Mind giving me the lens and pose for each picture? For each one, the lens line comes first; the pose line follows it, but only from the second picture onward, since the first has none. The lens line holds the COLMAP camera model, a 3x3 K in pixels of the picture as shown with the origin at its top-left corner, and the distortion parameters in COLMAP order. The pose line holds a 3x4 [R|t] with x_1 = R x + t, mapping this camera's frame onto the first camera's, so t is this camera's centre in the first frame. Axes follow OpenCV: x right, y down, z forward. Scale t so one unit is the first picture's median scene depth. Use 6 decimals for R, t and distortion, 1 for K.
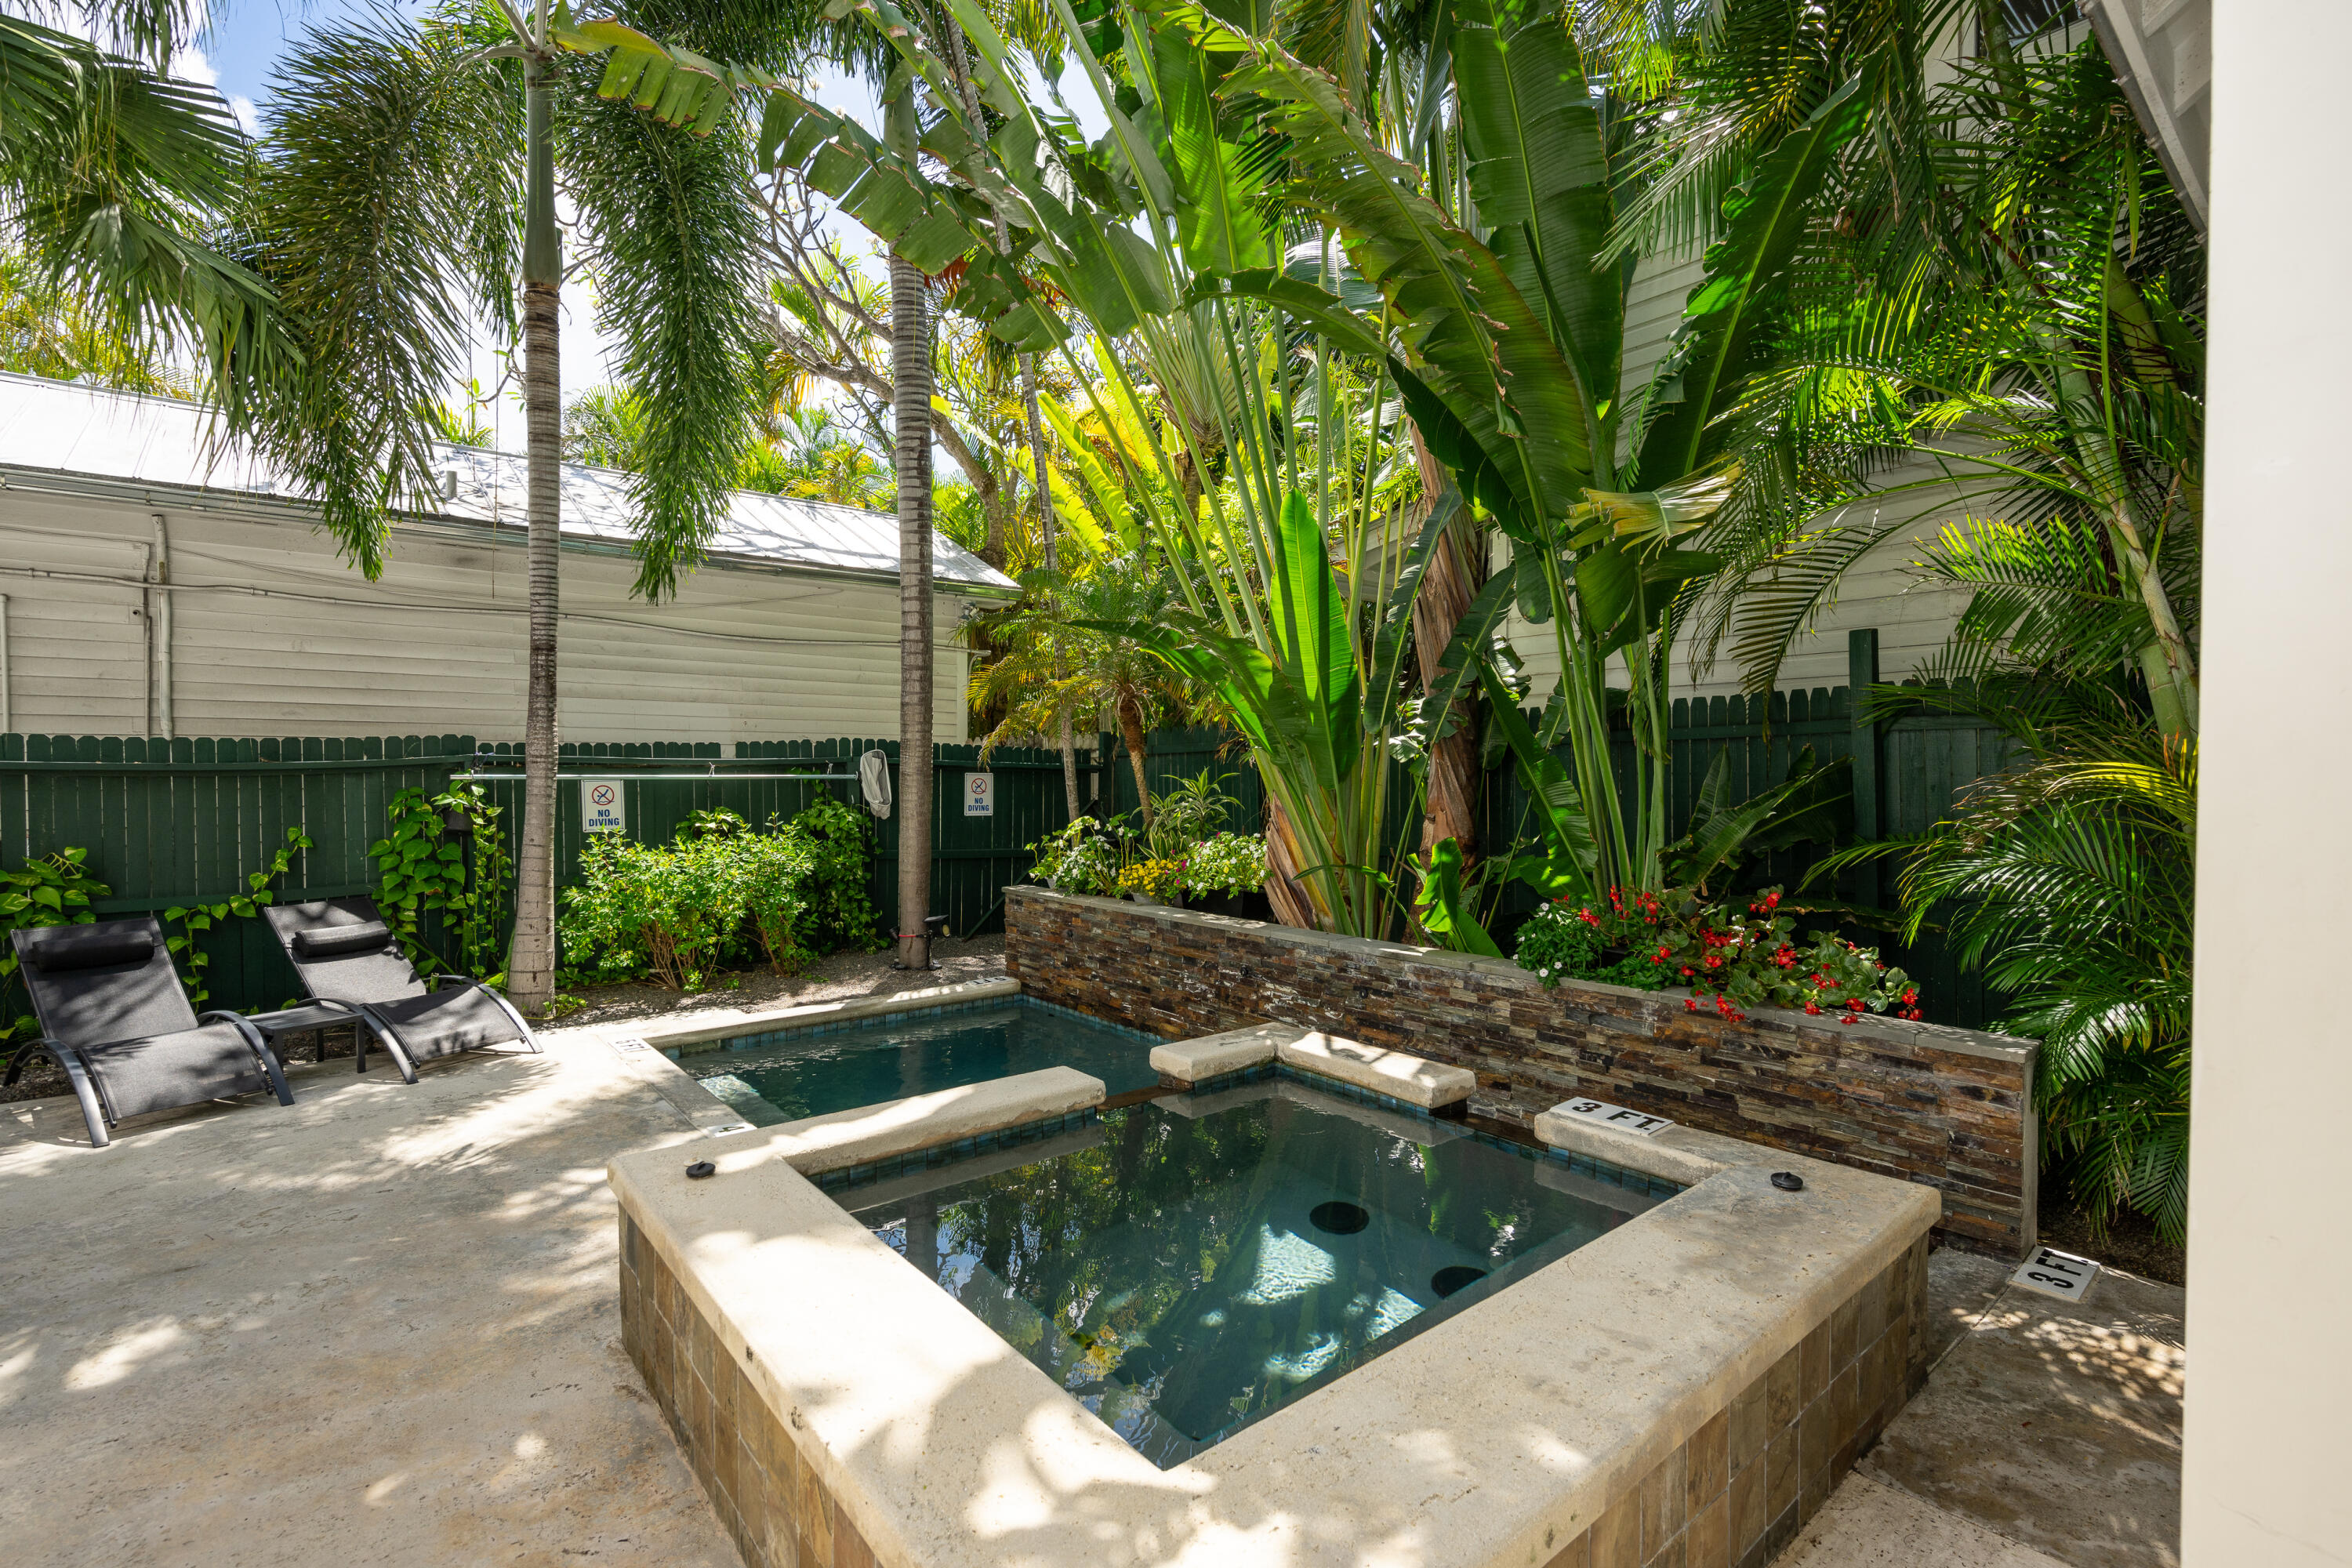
lens RADIAL K [[1067.4, 0, 1168.8], [0, 1067.4, 779.4], [0, 0, 1]] dist [0.000613, -0.000095]
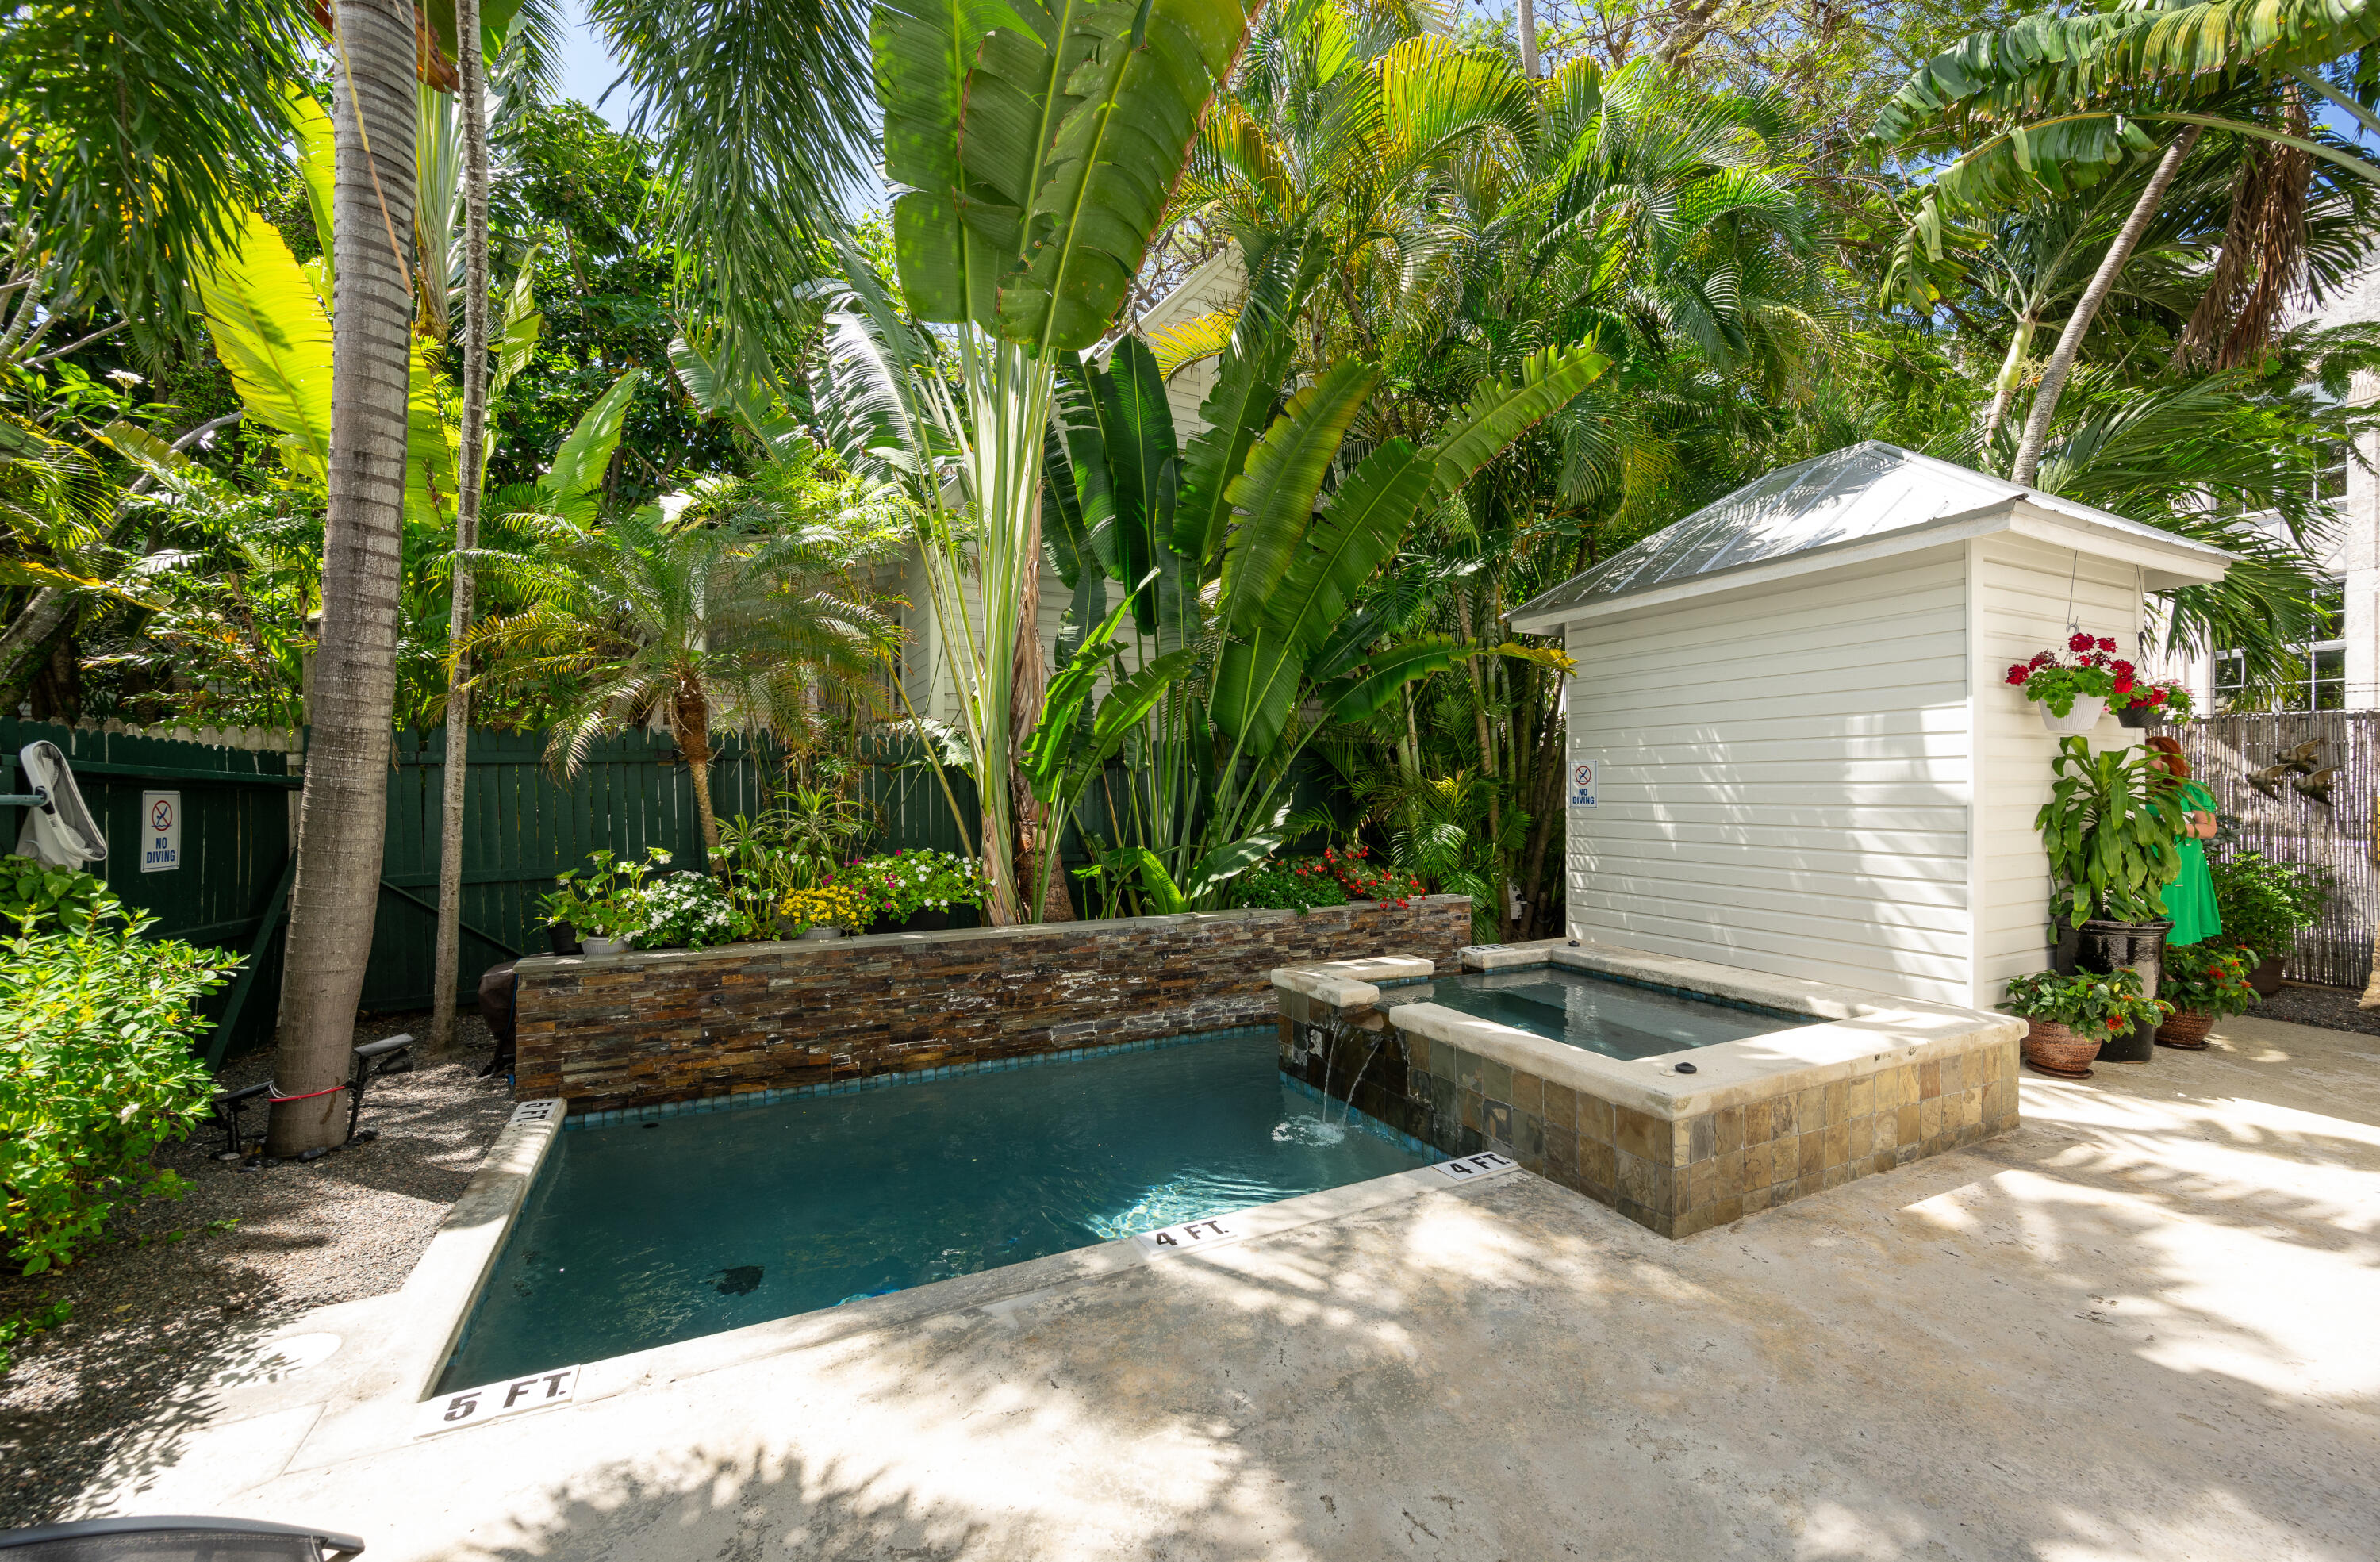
lens RADIAL K [[936.6, 0, 1181.6], [0, 936.6, 790.7], [0, 0, 1]] dist [-0.007130, -0.000406]
pose [[0.214768, 0.003670, 0.976658, -0.674942], [0.012080, 0.999906, -0.006414, 0.004354], [-0.976590, 0.013176, 0.214703, 0.528683]]
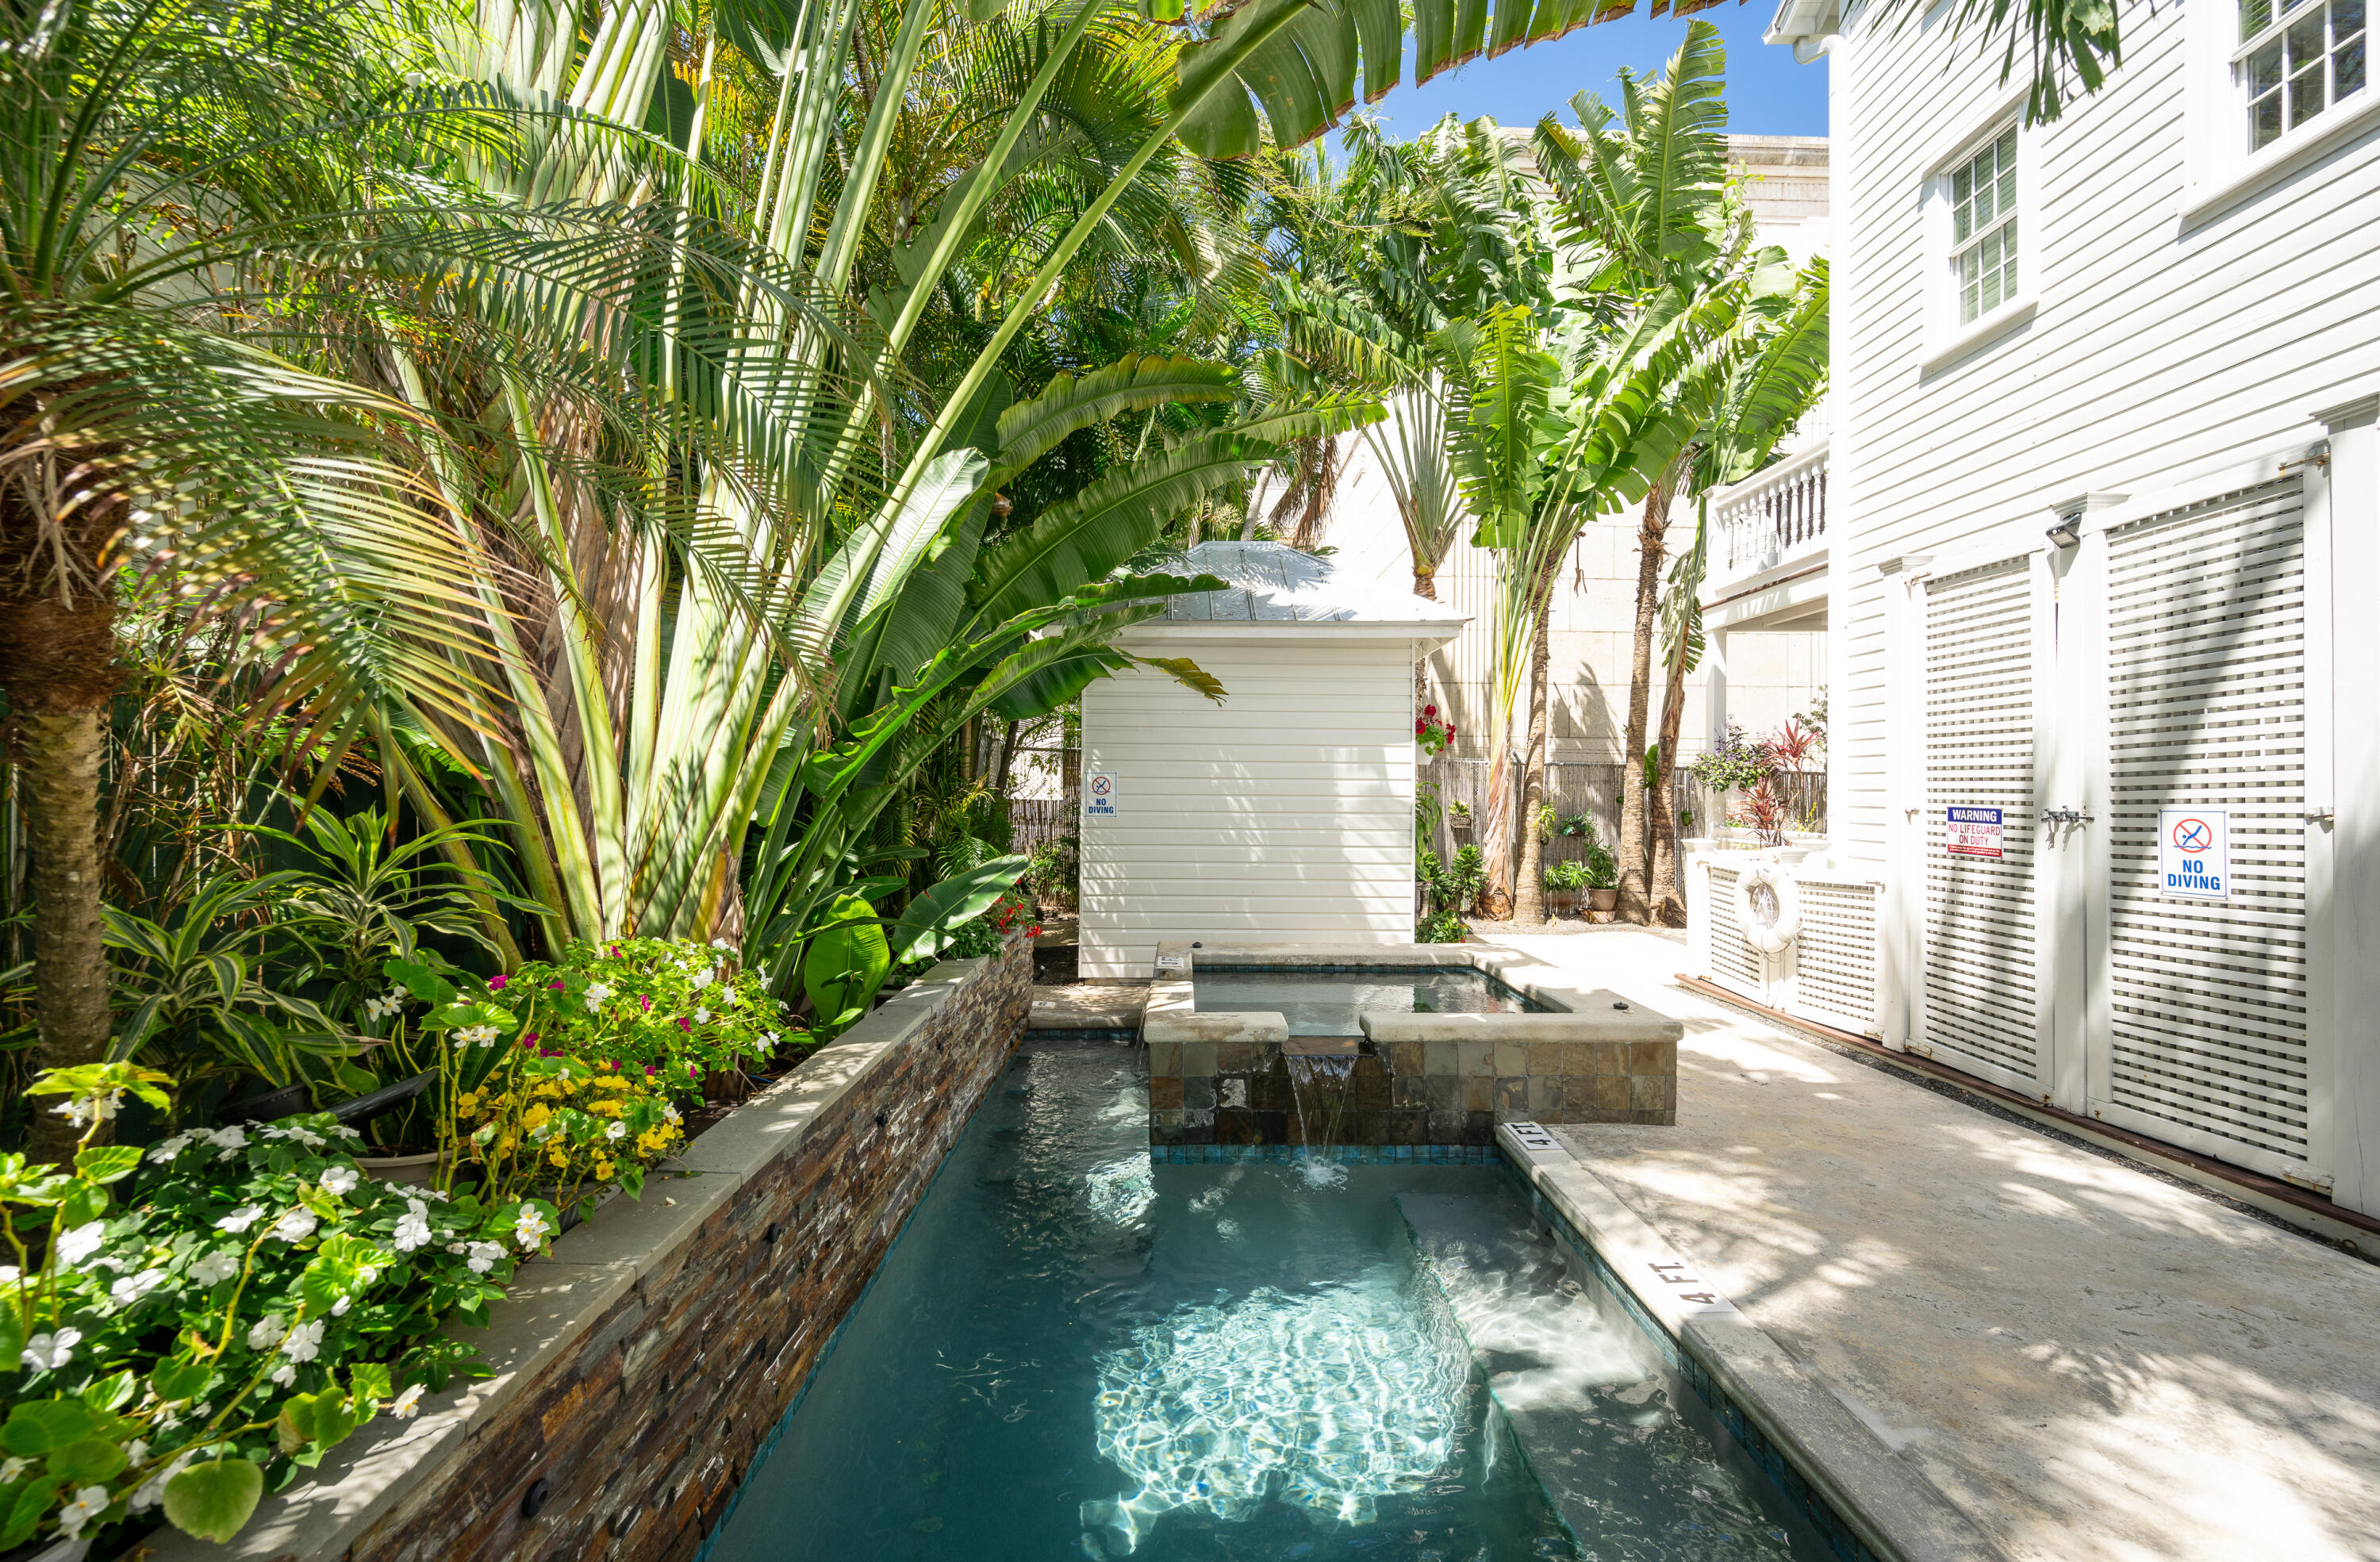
lens RADIAL K [[936.6, 0, 1172.8], [0, 936.6, 783.7], [0, 0, 1]] dist [-0.007130, -0.000406]
pose [[-0.791699, 0.008691, 0.610849, -0.323770], [0.004528, 0.999955, -0.008359, -0.006045], [-0.610894, -0.003852, -0.791703, 1.069814]]
